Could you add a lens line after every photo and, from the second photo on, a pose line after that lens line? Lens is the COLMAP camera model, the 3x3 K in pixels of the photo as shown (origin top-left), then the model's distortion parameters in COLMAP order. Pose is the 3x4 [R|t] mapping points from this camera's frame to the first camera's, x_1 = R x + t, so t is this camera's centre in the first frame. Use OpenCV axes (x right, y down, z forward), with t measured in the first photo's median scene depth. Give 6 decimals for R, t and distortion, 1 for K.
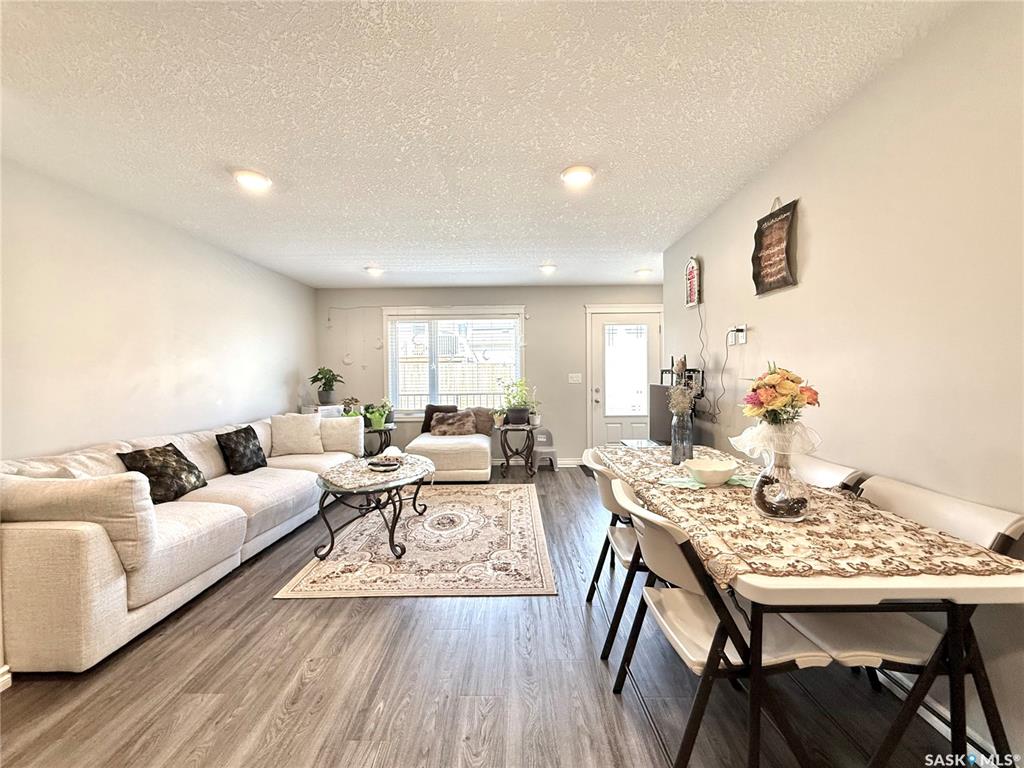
lens RADIAL K [[409.6, 0, 512.0], [0, 409.6, 384.0], [0, 0, 1]] dist [-0.000260, 0.000173]
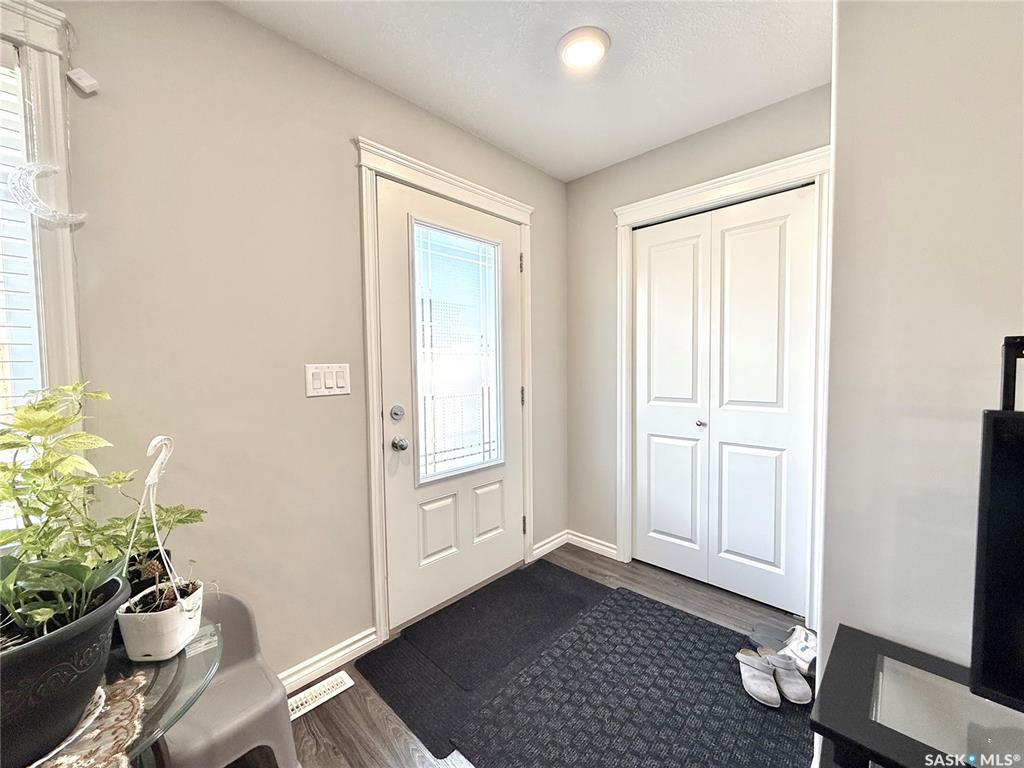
lens RADIAL K [[409.6, 0, 512.0], [0, 409.6, 384.0], [0, 0, 1]] dist [-0.000260, 0.000173]
pose [[0.690106, -0.034296, 0.722896, 0.048209], [0.023914, 0.999412, 0.024585, -0.021968], [-0.723313, 0.000321, 0.690520, 1.058221]]
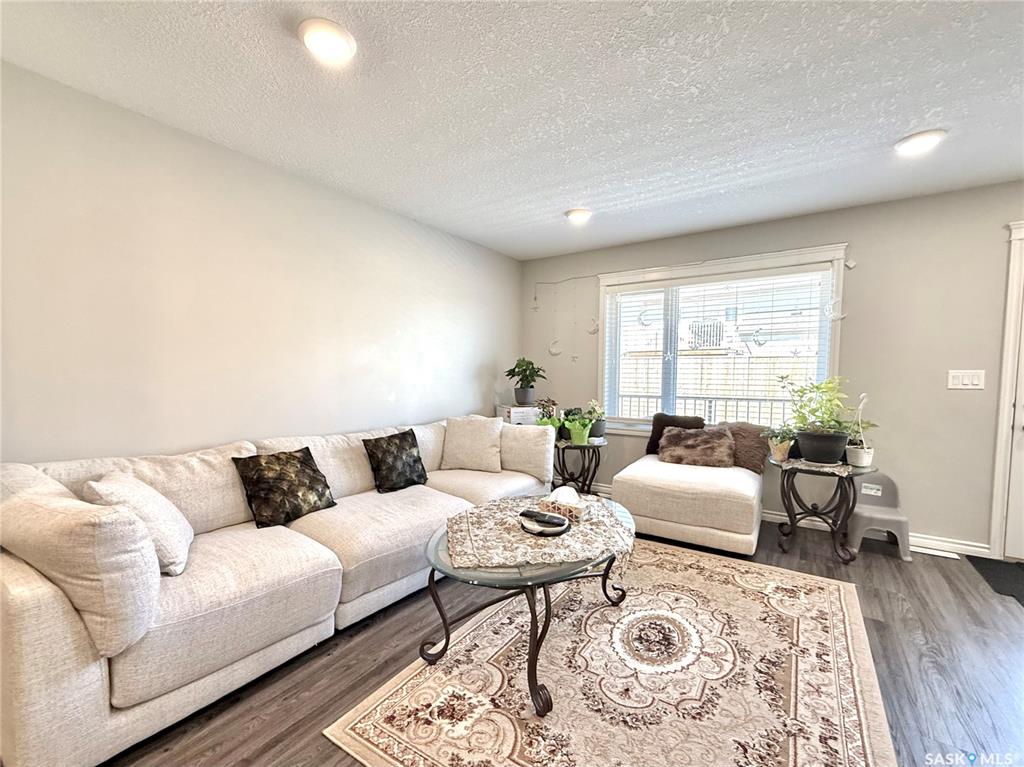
lens RADIAL K [[438.2, 0, 507.6], [0, 438.2, 398.4], [0, 0, 1]] dist [0.000775, 0.000068]
pose [[0.830204, 0.046787, -0.555492, -0.013763], [-0.024914, 0.998590, 0.046872, -0.003023], [0.556902, -0.025073, 0.830200, 0.386646]]
